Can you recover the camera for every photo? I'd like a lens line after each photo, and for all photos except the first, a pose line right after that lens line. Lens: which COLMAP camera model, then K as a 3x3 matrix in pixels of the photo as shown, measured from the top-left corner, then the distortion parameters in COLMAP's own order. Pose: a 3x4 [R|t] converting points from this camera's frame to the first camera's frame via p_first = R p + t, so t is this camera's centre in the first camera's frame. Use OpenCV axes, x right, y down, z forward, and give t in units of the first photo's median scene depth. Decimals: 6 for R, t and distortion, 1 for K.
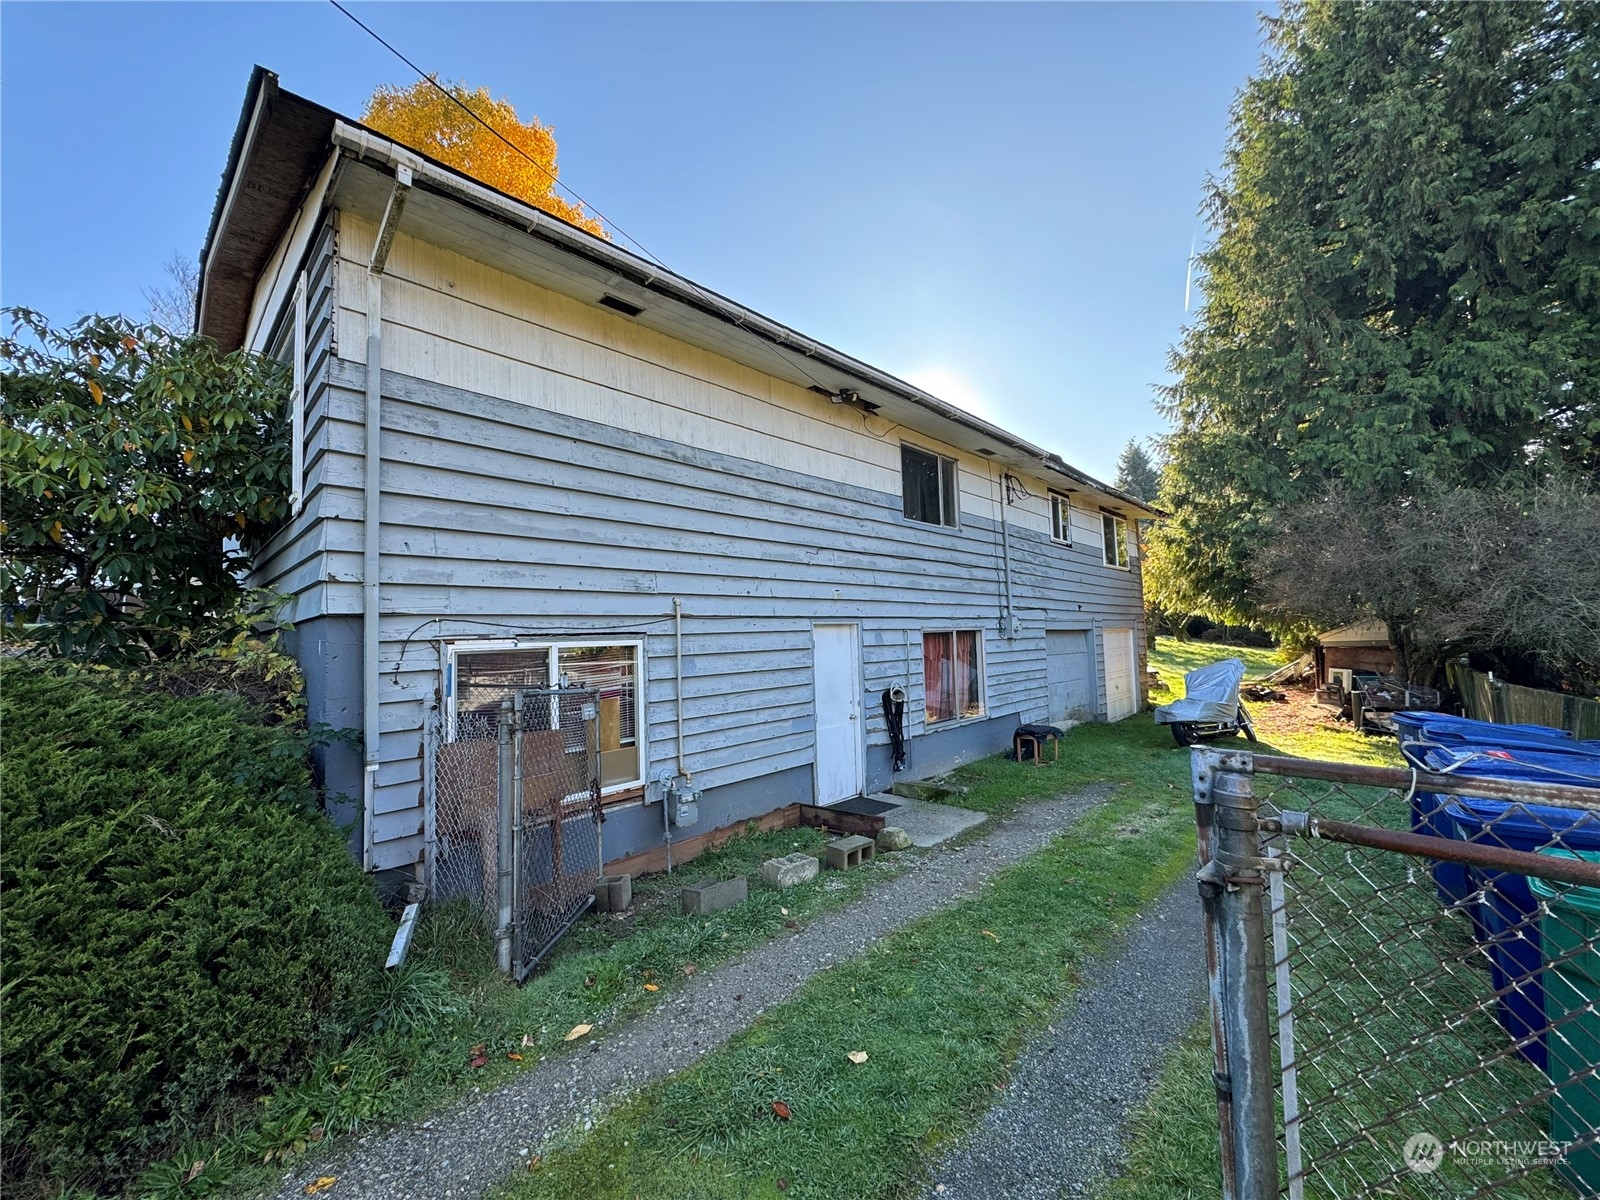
lens RADIAL K [[635.5, 0, 806.9], [0, 635.5, 597.8], [0, 0, 1]] dist [-0.002888, -0.000383]
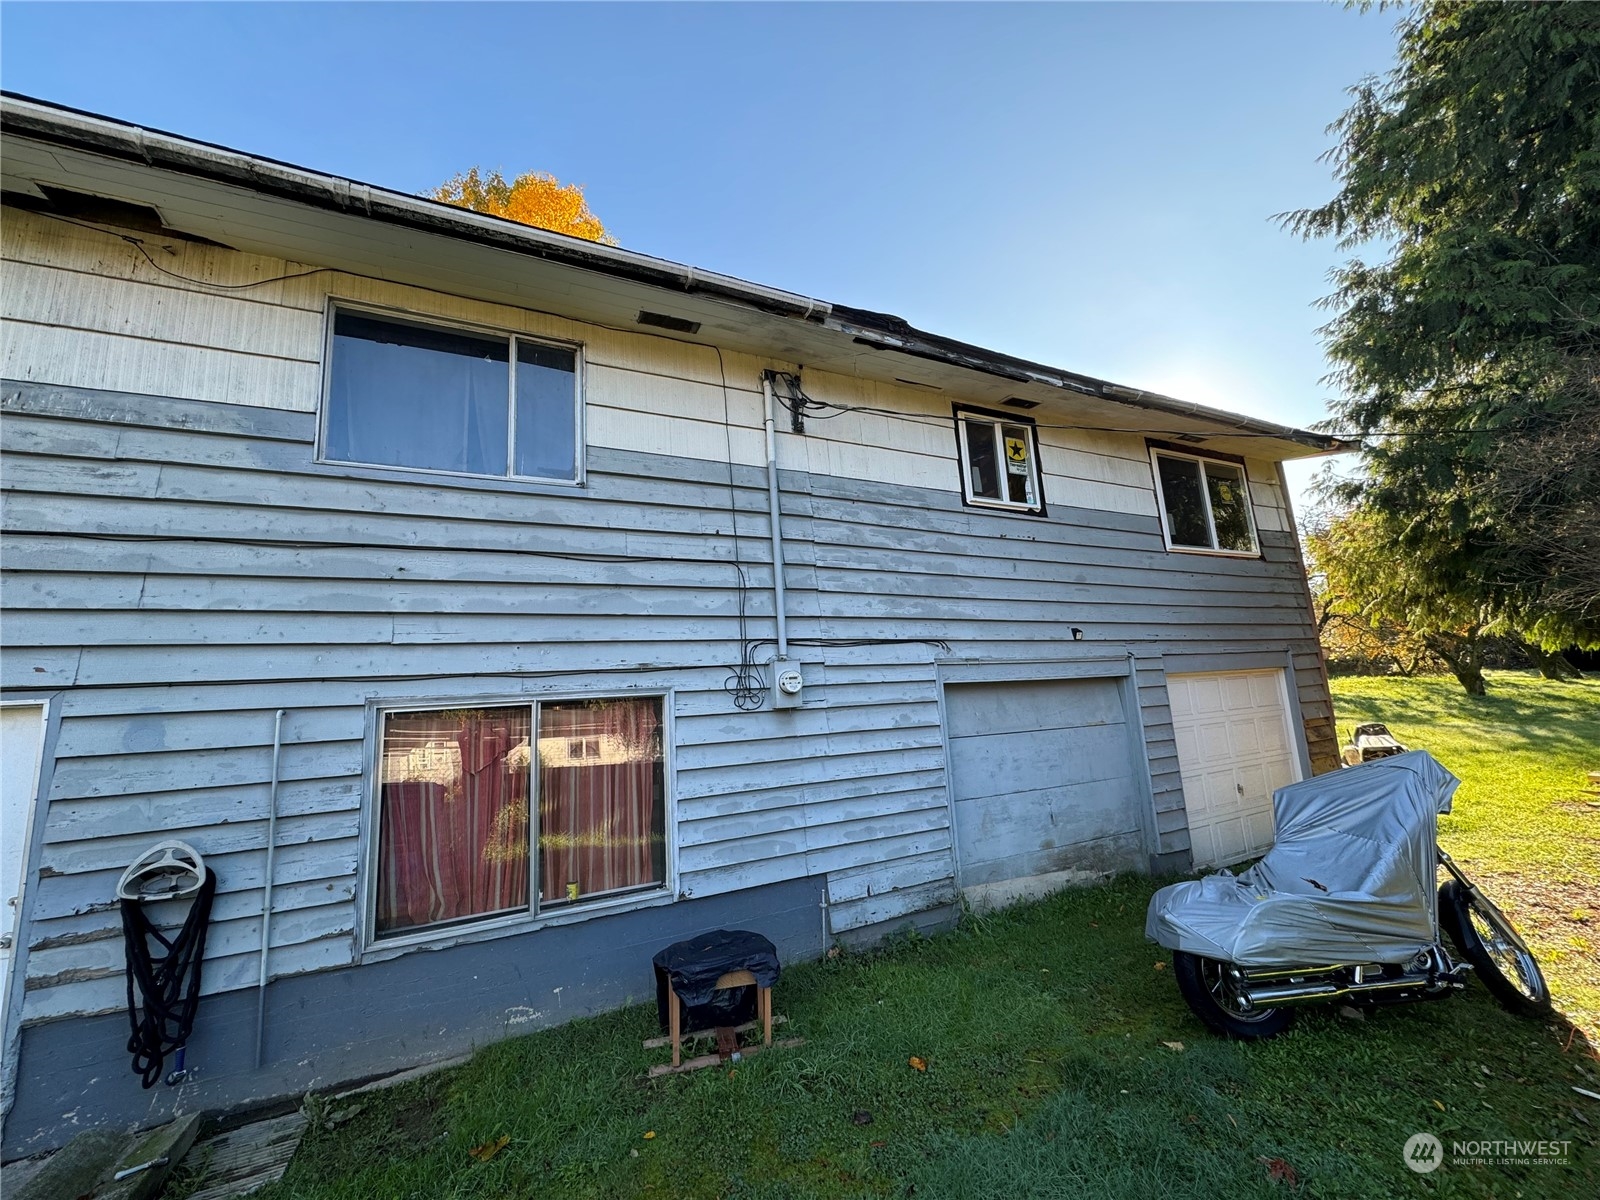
lens RADIAL K [[673.4, 0, 797.7], [0, 673.4, 572.4], [0, 0, 1]] dist [0.001204, 0.000034]
pose [[0.941081, -0.076687, -0.329373, 0.466431], [0.044342, 0.993523, -0.104626, 0.015441], [0.335263, 0.083856, 0.938385, 0.500219]]
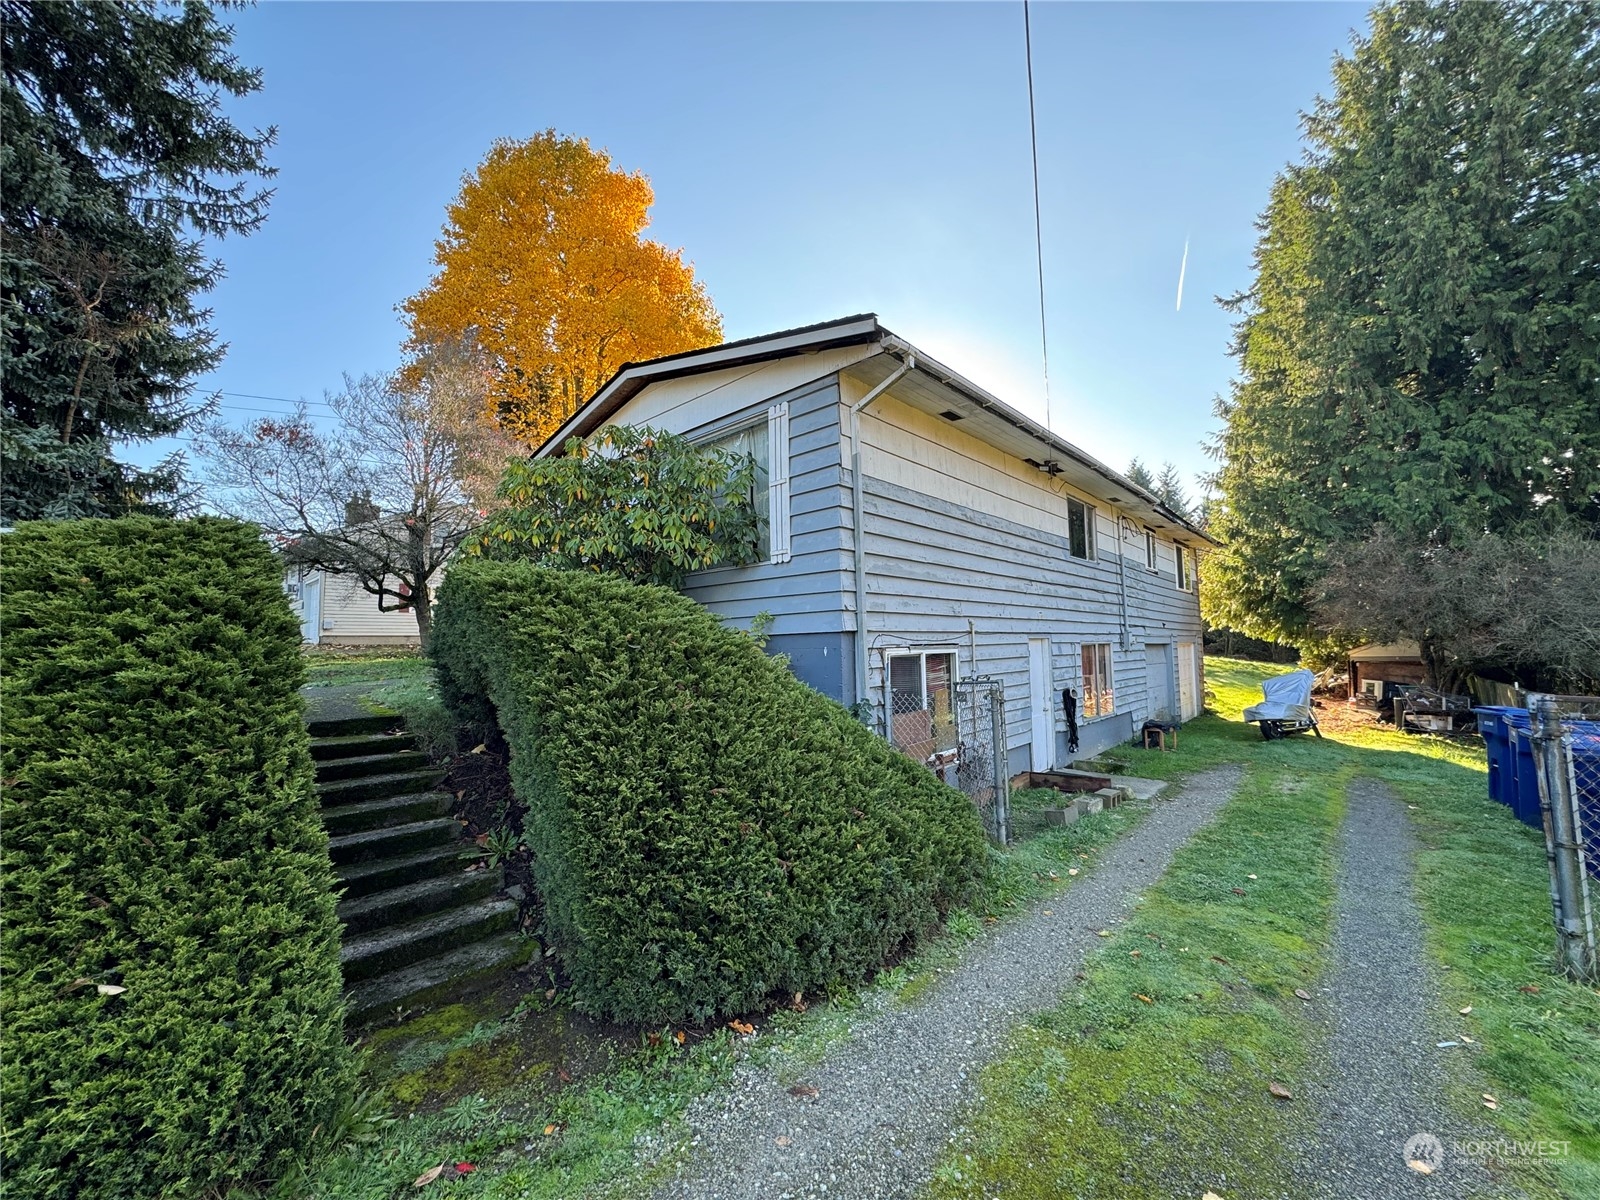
lens RADIAL K [[635.5, 0, 806.9], [0, 635.5, 597.8], [0, 0, 1]] dist [-0.002888, -0.000383]
pose [[0.999686, 0.016206, 0.019111, -0.300772], [-0.015981, 0.999802, -0.011862, -0.012432], [-0.019299, 0.011553, 0.999747, -0.200214]]
